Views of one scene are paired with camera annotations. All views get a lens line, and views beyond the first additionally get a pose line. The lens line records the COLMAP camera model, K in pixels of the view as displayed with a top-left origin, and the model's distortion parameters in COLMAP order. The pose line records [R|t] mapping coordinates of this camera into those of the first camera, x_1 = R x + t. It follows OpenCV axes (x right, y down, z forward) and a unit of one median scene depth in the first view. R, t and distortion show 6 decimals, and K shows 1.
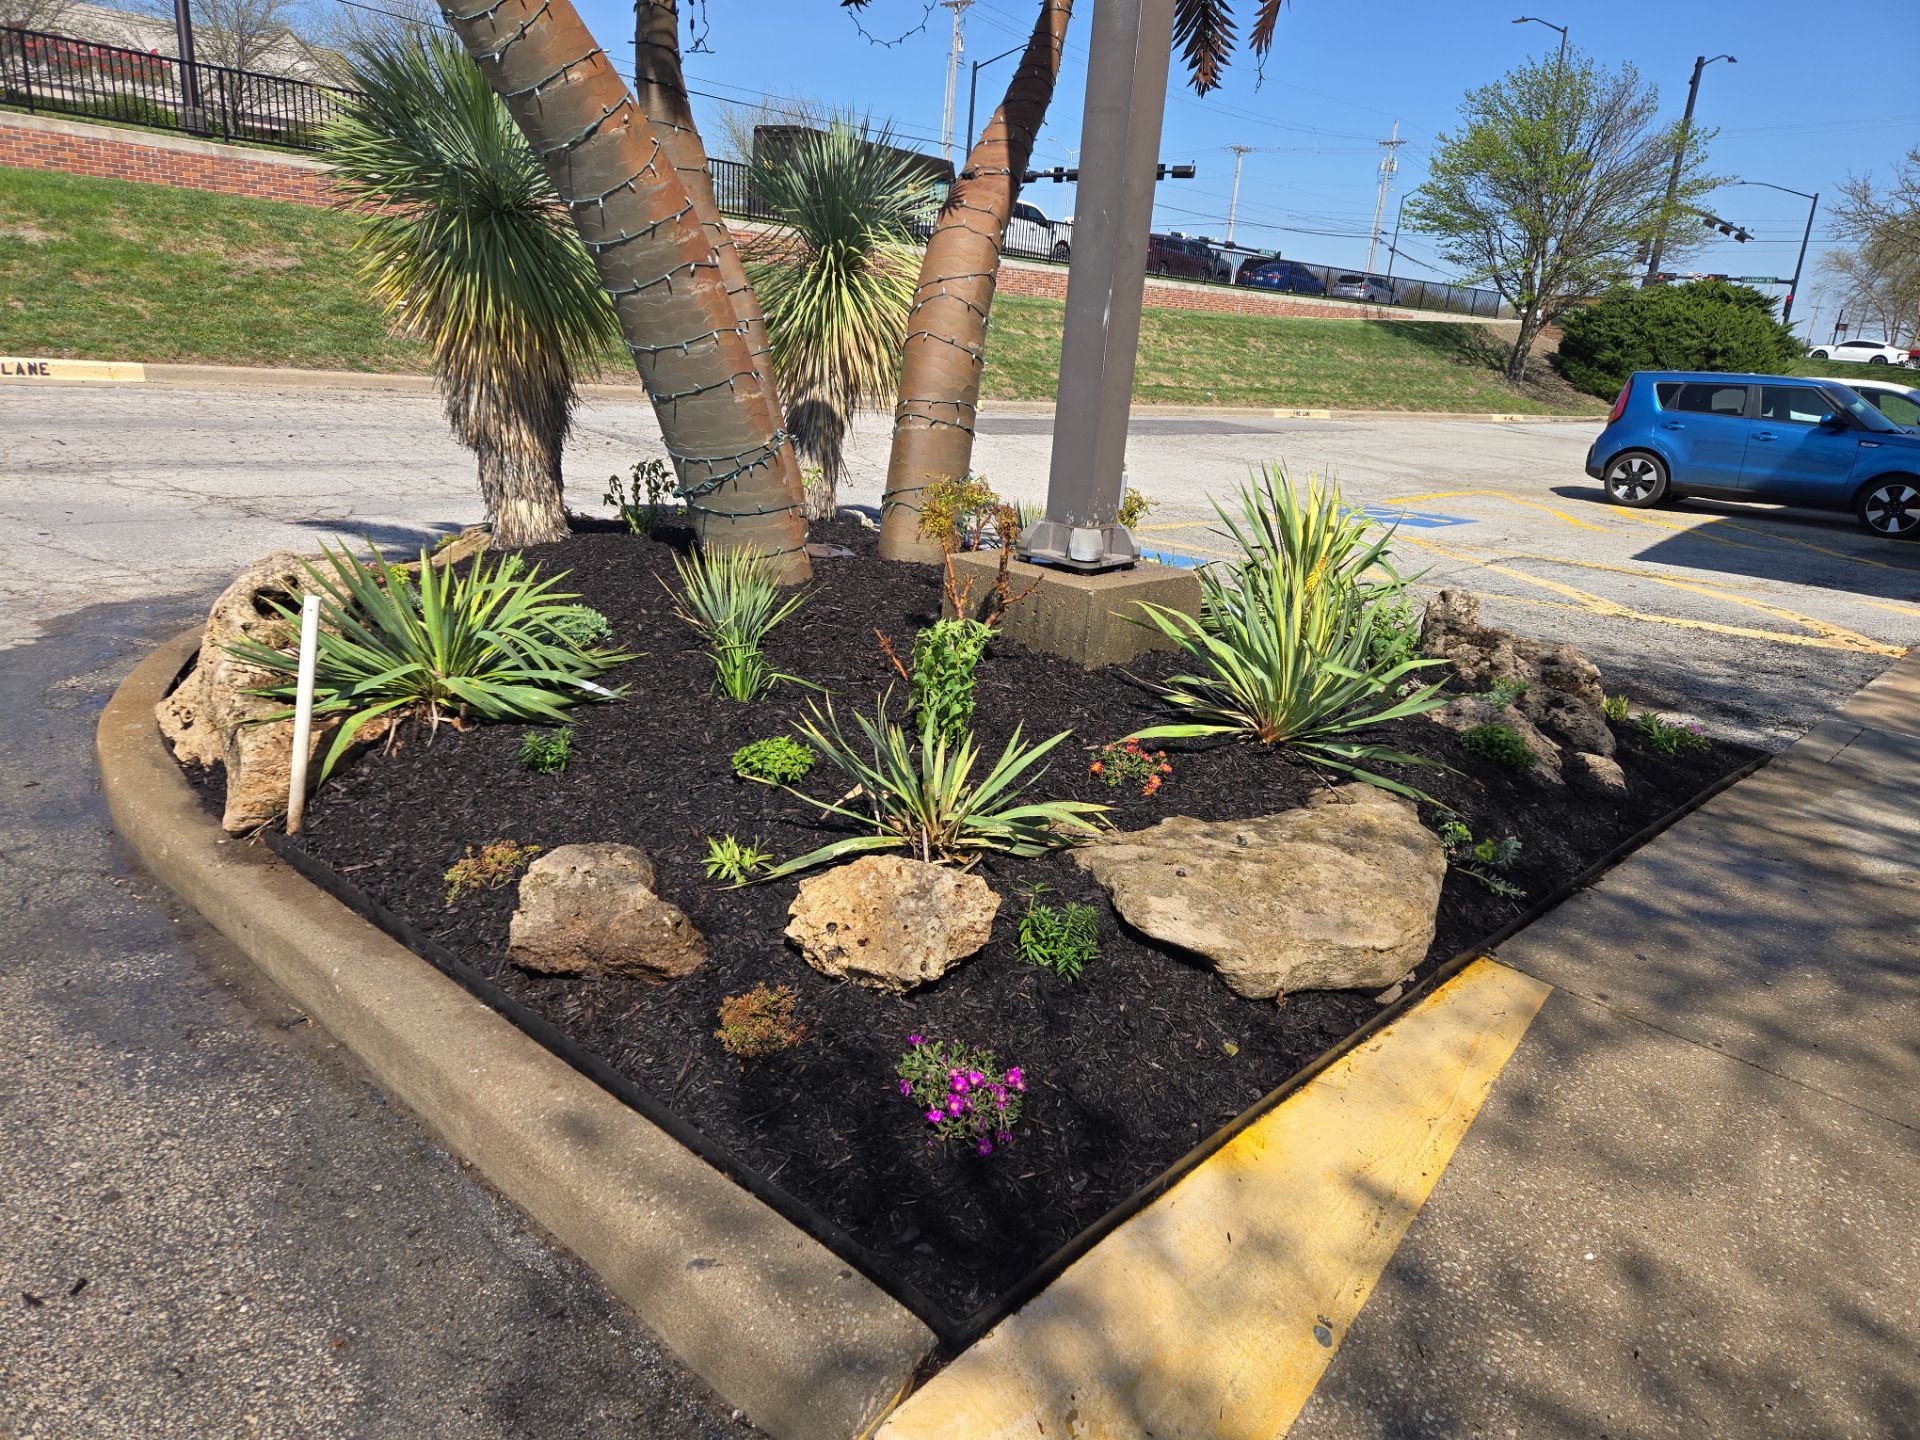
lens RADIAL K [[1271.5, 0, 960.0], [0, 1271.5, 720.0], [0, 0, 1]] dist [0.089876, -0.066436]
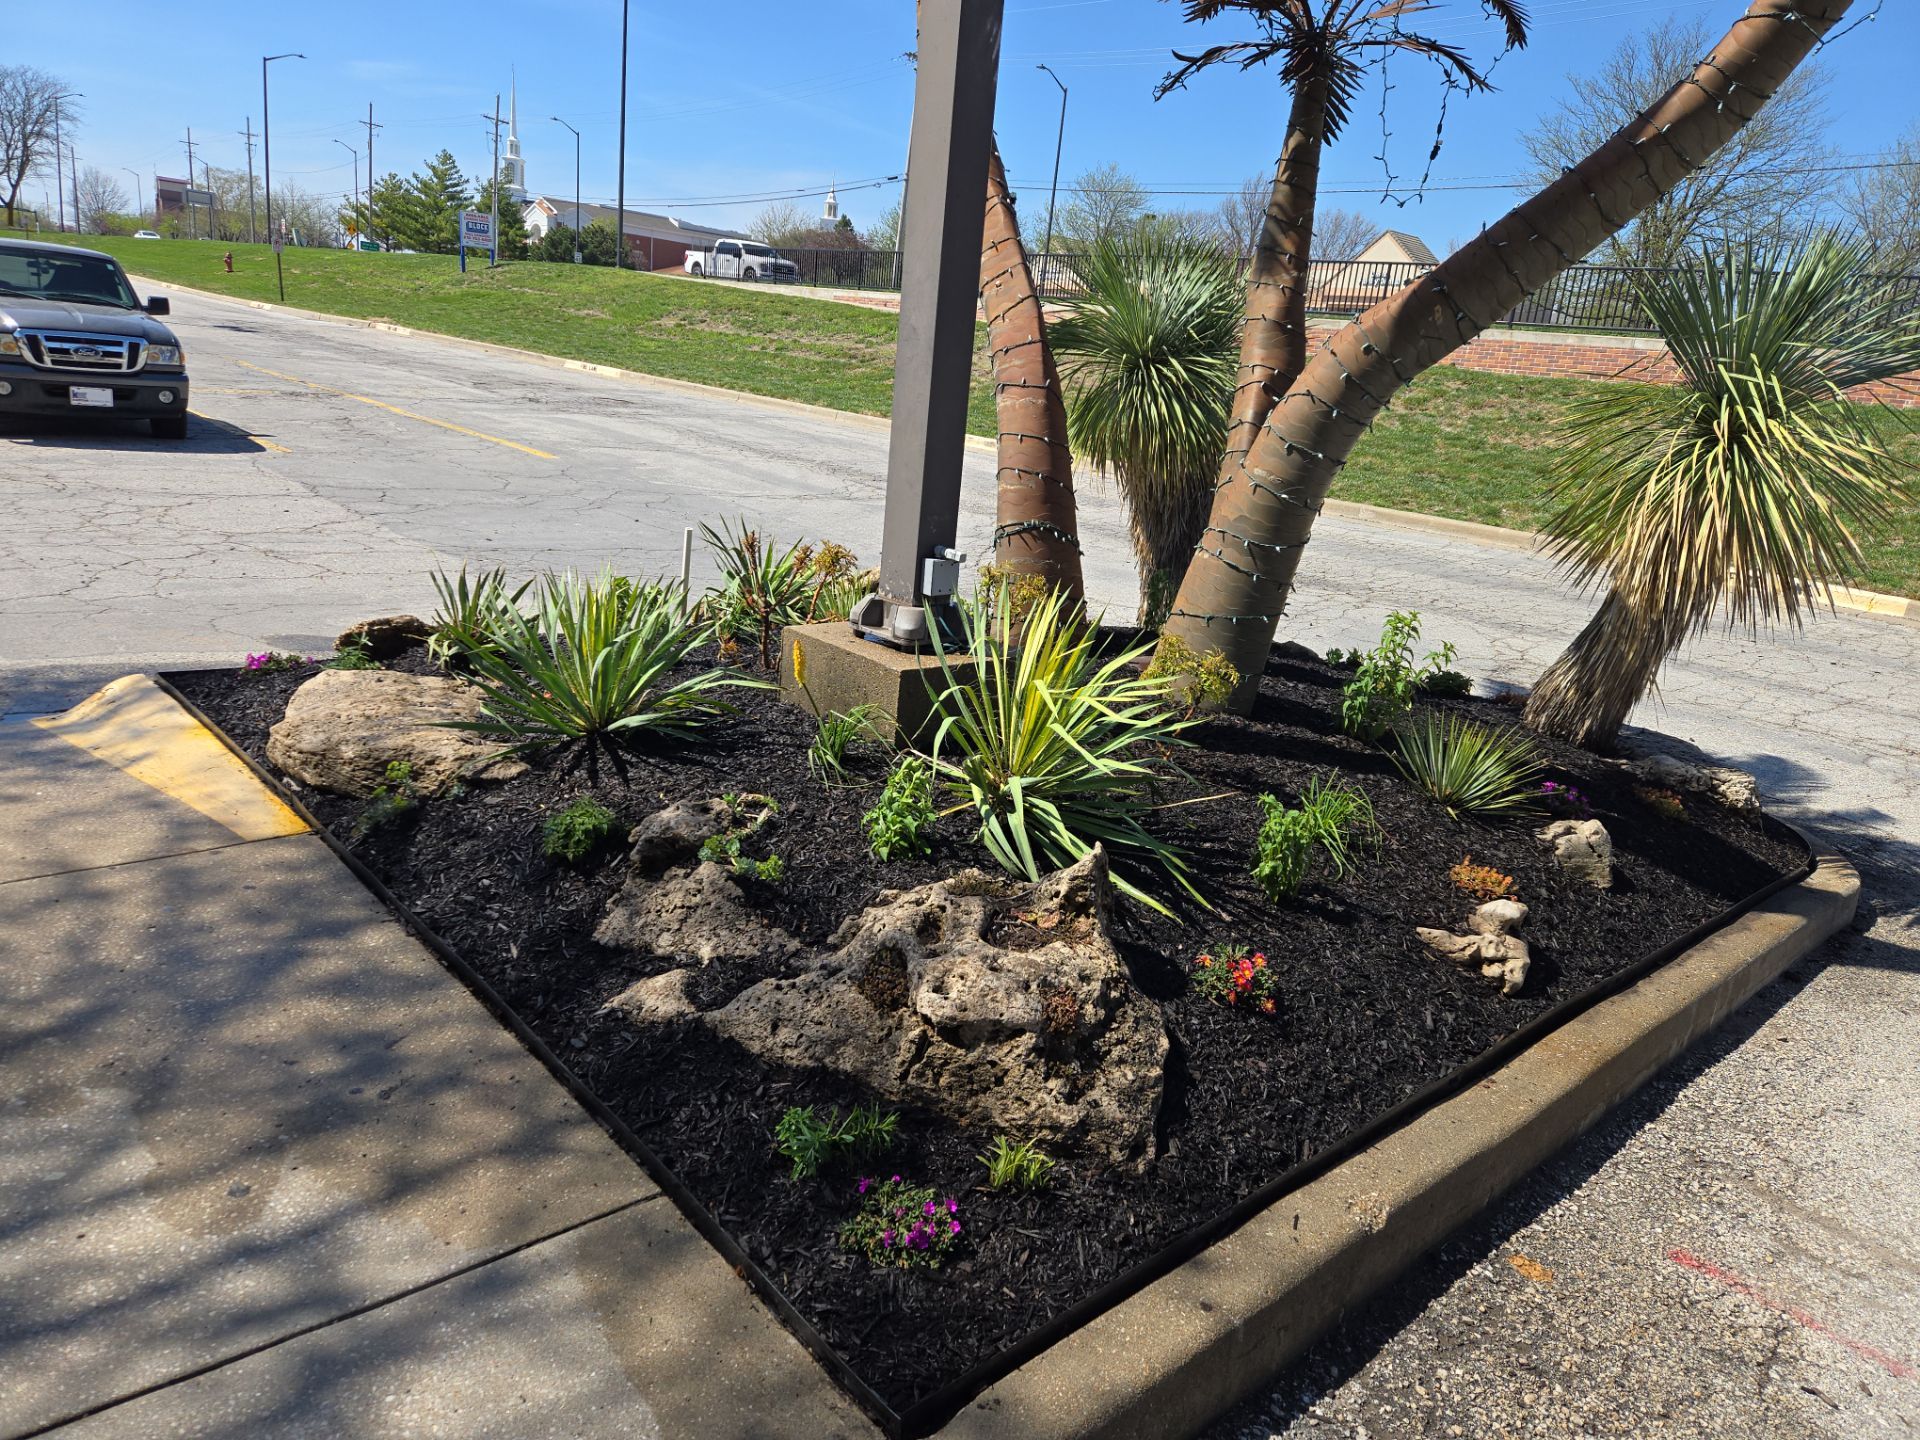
lens RADIAL K [[1271.5, 0, 960.0], [0, 1271.5, 720.0], [0, 0, 1]] dist [0.089876, -0.066436]
pose [[-0.066469, 0.182260, -0.981001, 1.409941], [-0.400273, 0.895726, 0.193538, -0.356768], [0.913982, 0.405532, 0.013416, 1.369529]]
